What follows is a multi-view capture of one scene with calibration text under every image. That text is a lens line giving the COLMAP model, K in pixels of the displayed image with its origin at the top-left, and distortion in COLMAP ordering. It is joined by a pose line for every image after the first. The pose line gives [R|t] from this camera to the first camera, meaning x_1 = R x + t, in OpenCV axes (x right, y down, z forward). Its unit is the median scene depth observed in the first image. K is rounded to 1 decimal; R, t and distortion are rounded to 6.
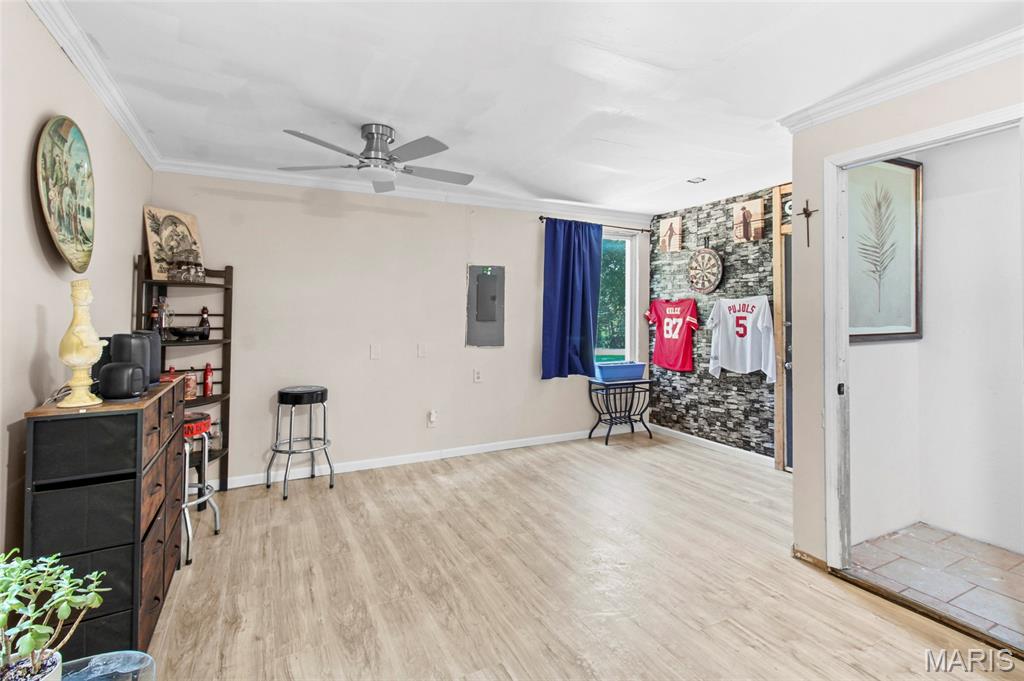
lens RADIAL K [[489.3, 0, 520.1], [0, 489.3, 296.9], [0, 0, 1]] dist [0.001482, 0.000328]
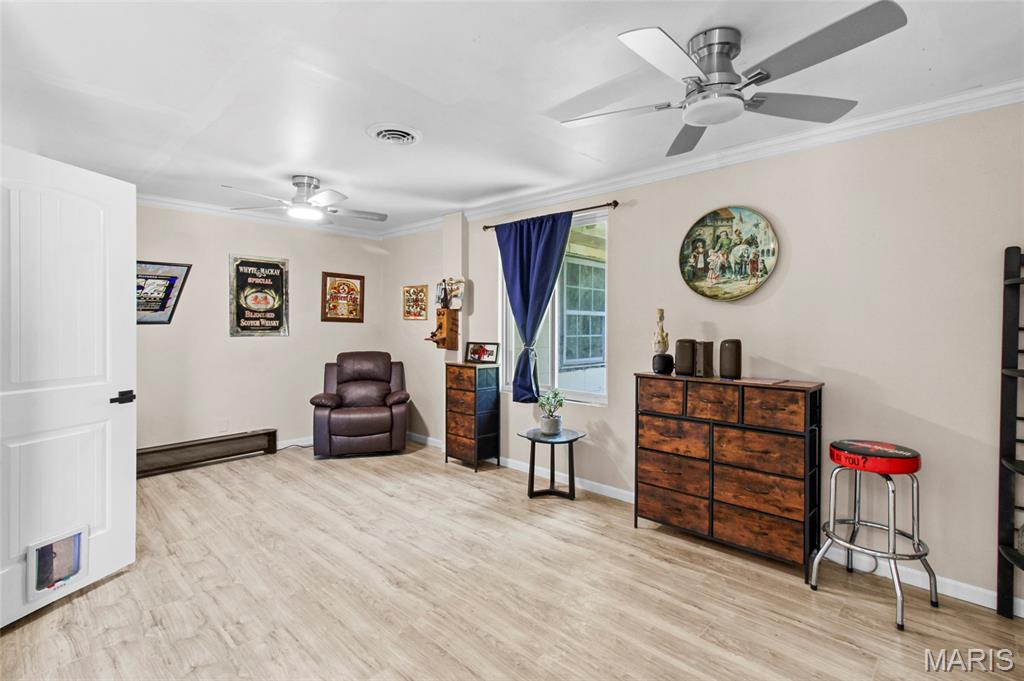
lens RADIAL K [[482.0, 0, 513.9], [0, 482.0, 331.7], [0, 0, 1]] dist [0.002749, 0.000791]
pose [[-0.948218, -0.002472, -0.317610, 0.131028], [0.005108, 0.999722, -0.023032, 0.046659], [0.317579, -0.023462, -0.947942, 1.269366]]
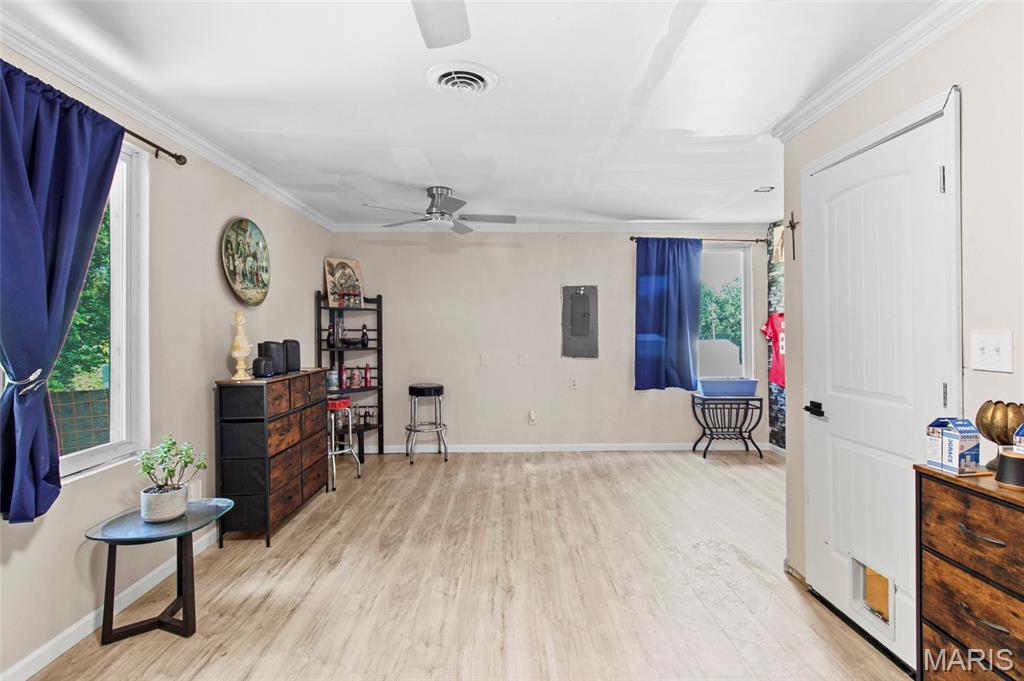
lens RADIAL K [[486.7, 0, 522.5], [0, 486.7, 328.8], [0, 0, 1]] dist [-0.000714, 0.000459]
pose [[0.902508, -0.001833, -0.430668, 0.389992], [0.017222, 0.999345, 0.031837, -0.004166], [0.430328, -0.036151, 0.901949, -0.084220]]
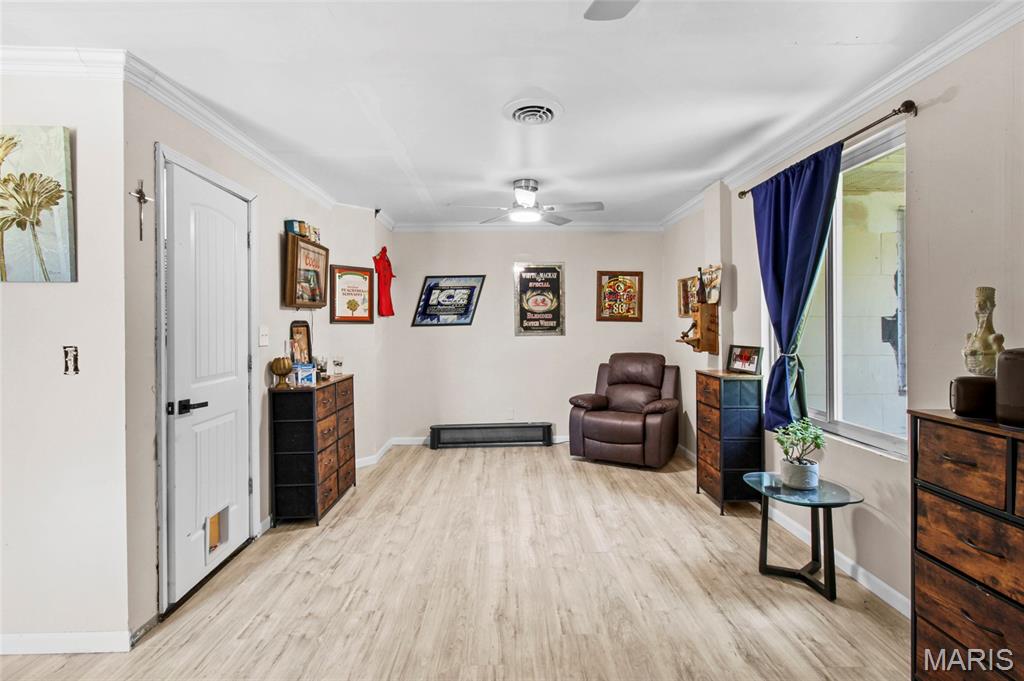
lens RADIAL K [[484.6, 0, 514.9], [0, 484.6, 328.2], [0, 0, 1]] dist [0.004147, 0.000627]
pose [[-0.894804, 0.000564, 0.446459, -0.234134], [-0.012286, 0.999589, -0.025887, 0.040318], [-0.446290, -0.028649, -0.894429, 1.102986]]
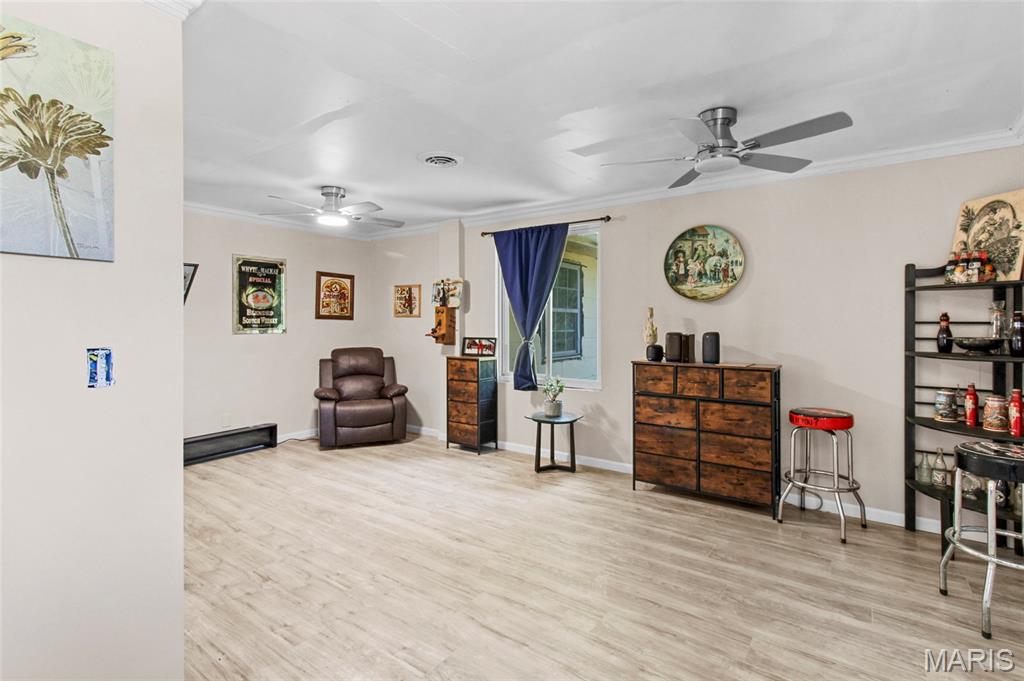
lens RADIAL K [[490.6, 0, 510.3], [0, 490.6, 320.8], [0, 0, 1]] dist [0.001800, 0.000273]
pose [[-0.898734, -0.002624, -0.438487, 0.361325], [0.014909, 0.999221, -0.036536, 0.050347], [0.438241, -0.039373, -0.897995, 1.360549]]
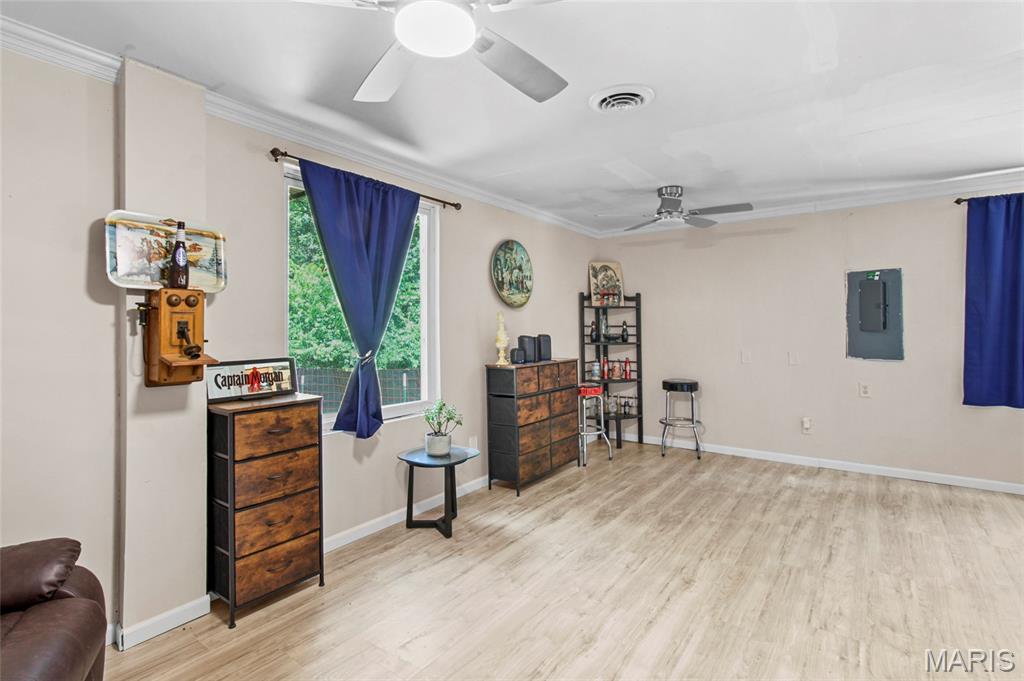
lens RADIAL K [[494.4, 0, 515.8], [0, 494.4, 325.4], [0, 0, 1]] dist [0.001680, 0.000245]
pose [[0.447696, -0.006669, -0.894161, 0.608677], [0.040127, 0.999115, 0.012639, 0.000892], [0.893285, -0.041539, 0.447568, -0.005313]]
